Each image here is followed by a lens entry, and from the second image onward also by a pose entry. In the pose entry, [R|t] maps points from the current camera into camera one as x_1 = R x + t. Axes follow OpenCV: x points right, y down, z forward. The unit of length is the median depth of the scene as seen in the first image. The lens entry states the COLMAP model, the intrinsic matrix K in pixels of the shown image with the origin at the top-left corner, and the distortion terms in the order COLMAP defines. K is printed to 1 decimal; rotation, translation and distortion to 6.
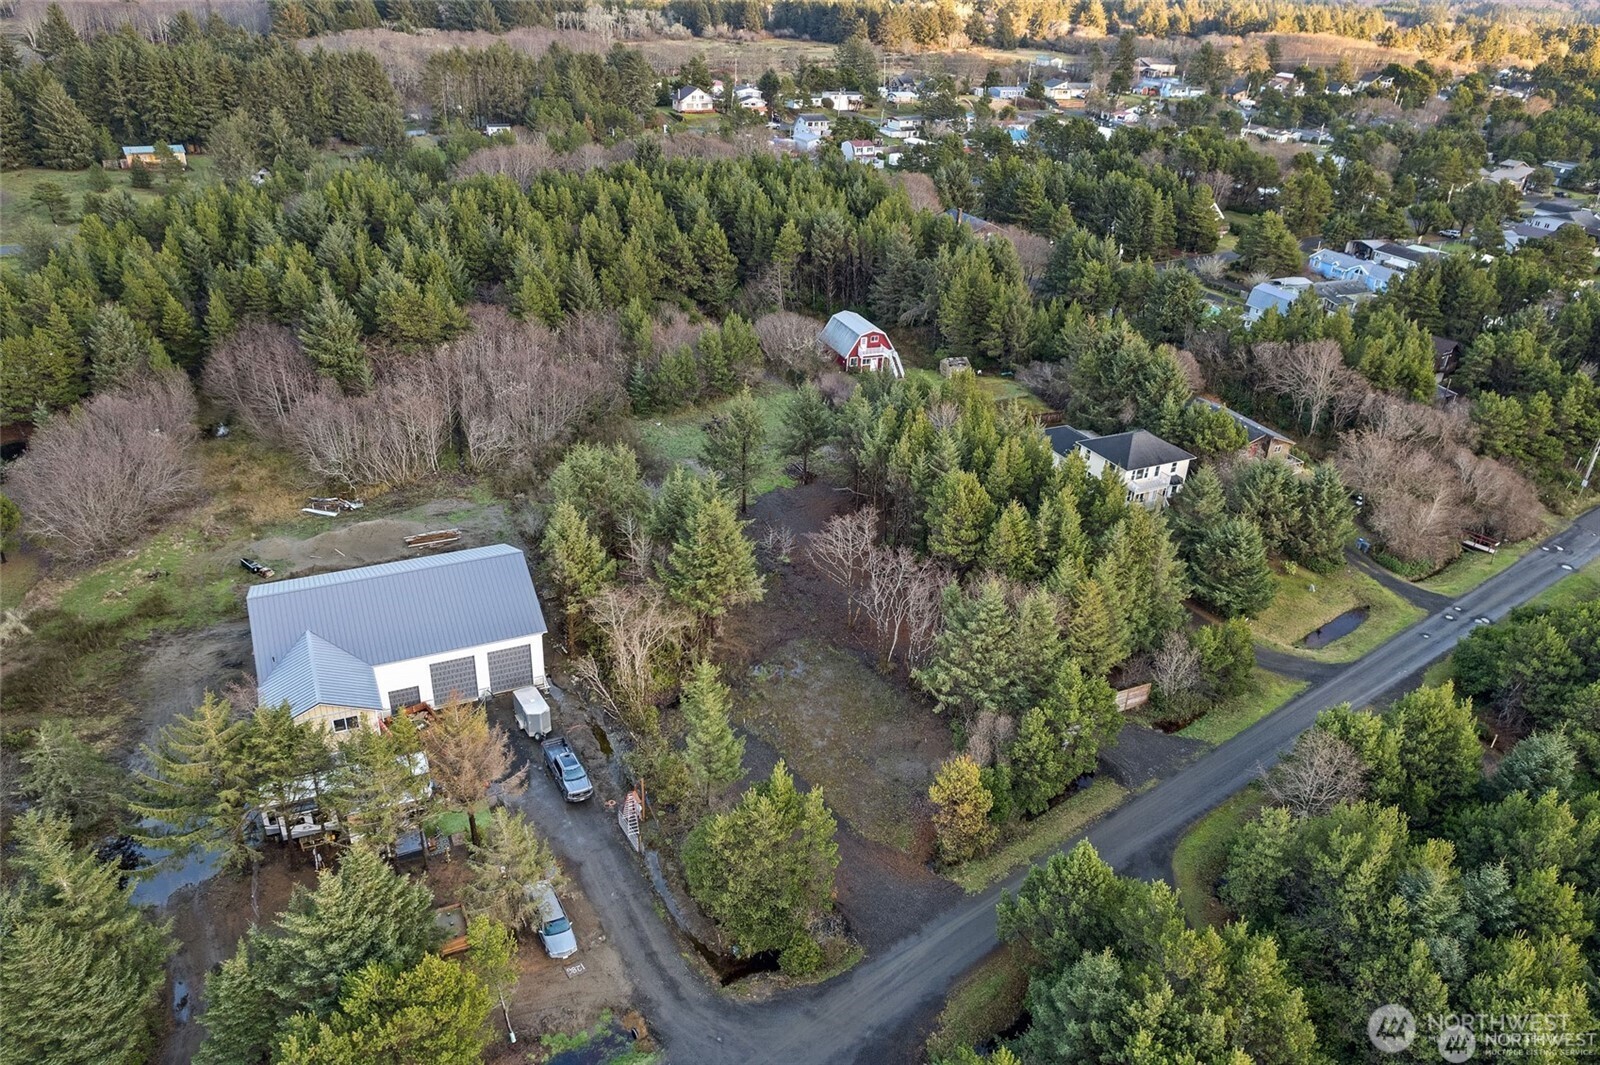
lens RADIAL K [[1126.7, 0, 800.0], [0, 1126.7, 532.5], [0, 0, 1]] dist [-0.079476, 0.075881]
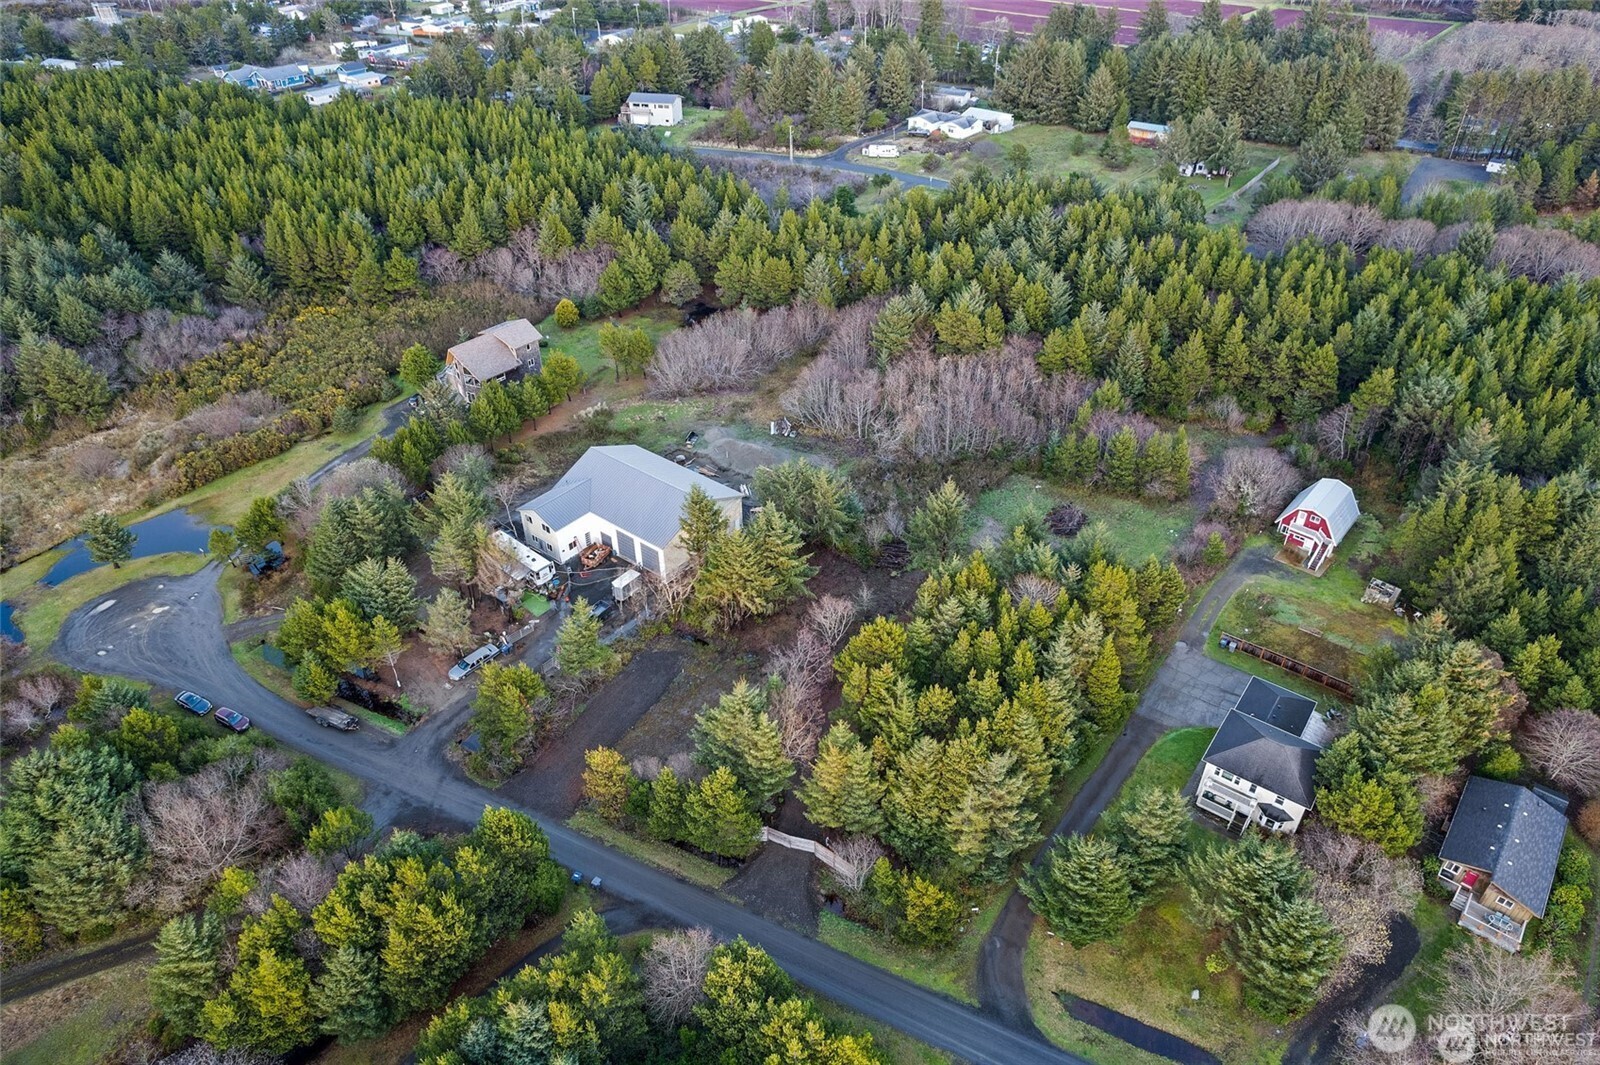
lens RADIAL K [[1046.4, 0, 800.0], [0, 1046.4, 532.5], [0, 0, 1]] dist [-0.077898, 0.063327]
pose [[0.424762, 0.480497, -0.767268, 0.534043], [-0.399342, 0.860058, 0.317530, -0.262257], [0.812468, 0.171527, 0.557203, 0.194073]]
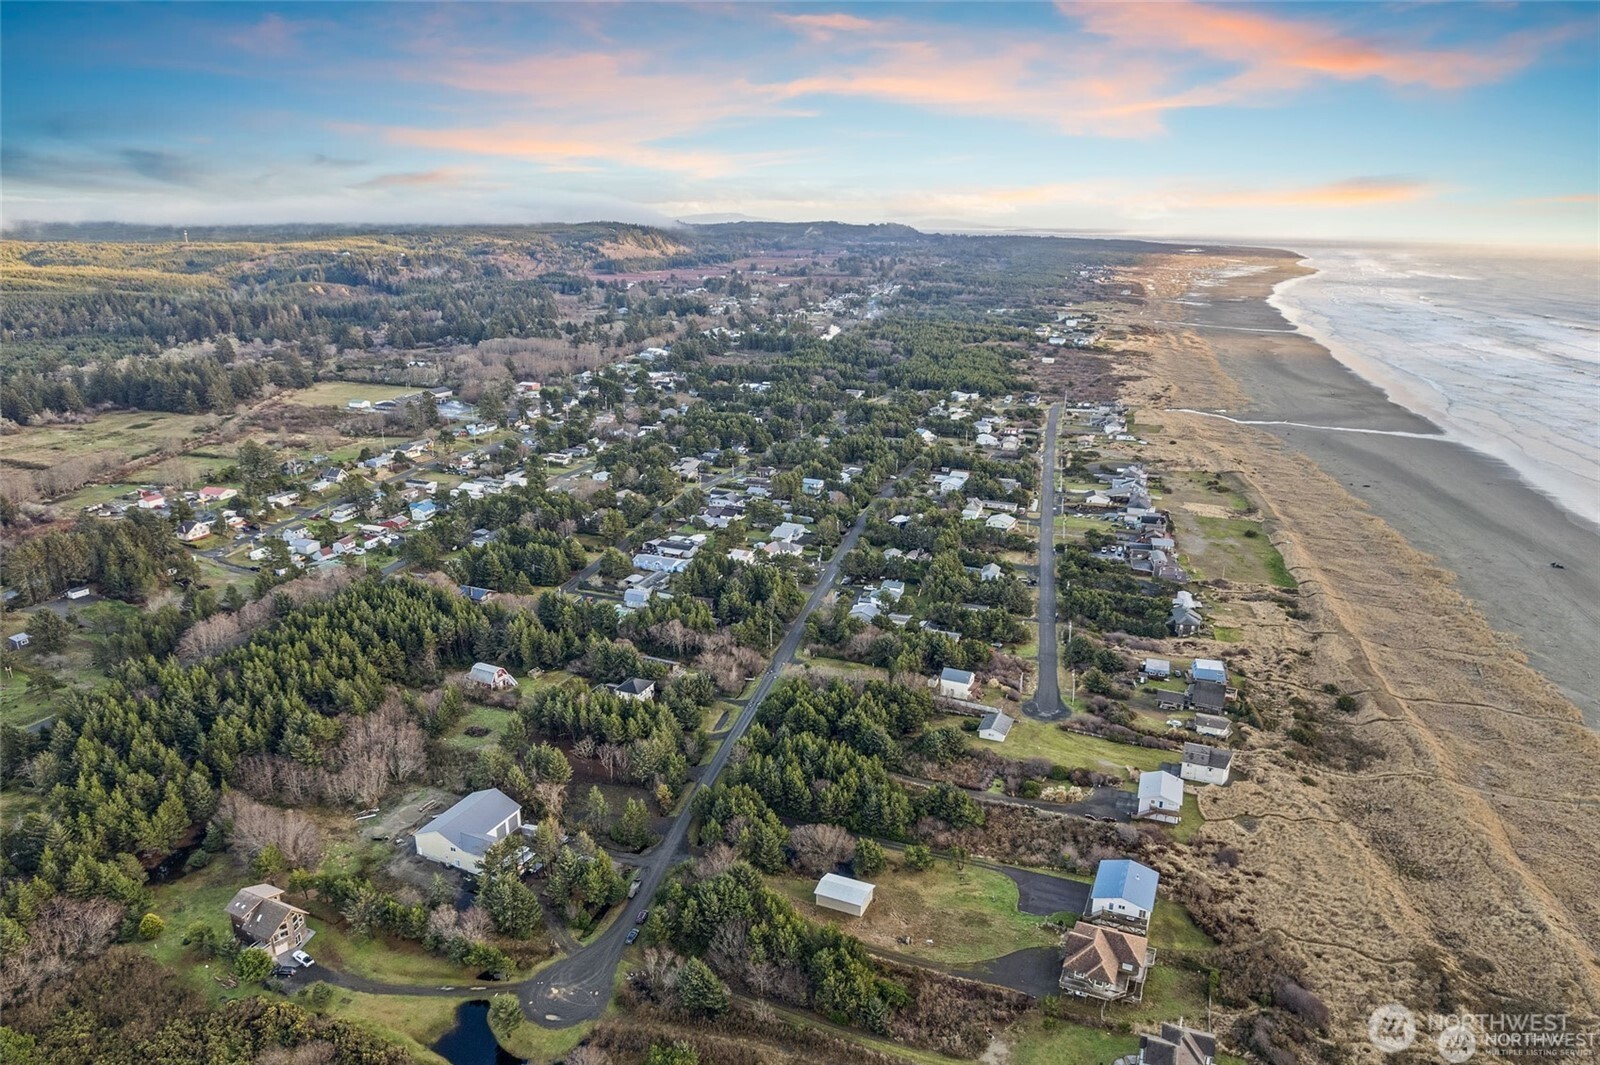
lens RADIAL K [[1126.7, 0, 800.0], [0, 1126.7, 532.5], [0, 0, 1]] dist [-0.079476, 0.075881]
pose [[0.767332, -0.242724, 0.593537, -0.727924], [0.335161, 0.940911, -0.048519, -0.123811], [-0.546689, 0.236161, 0.803343, -1.185084]]
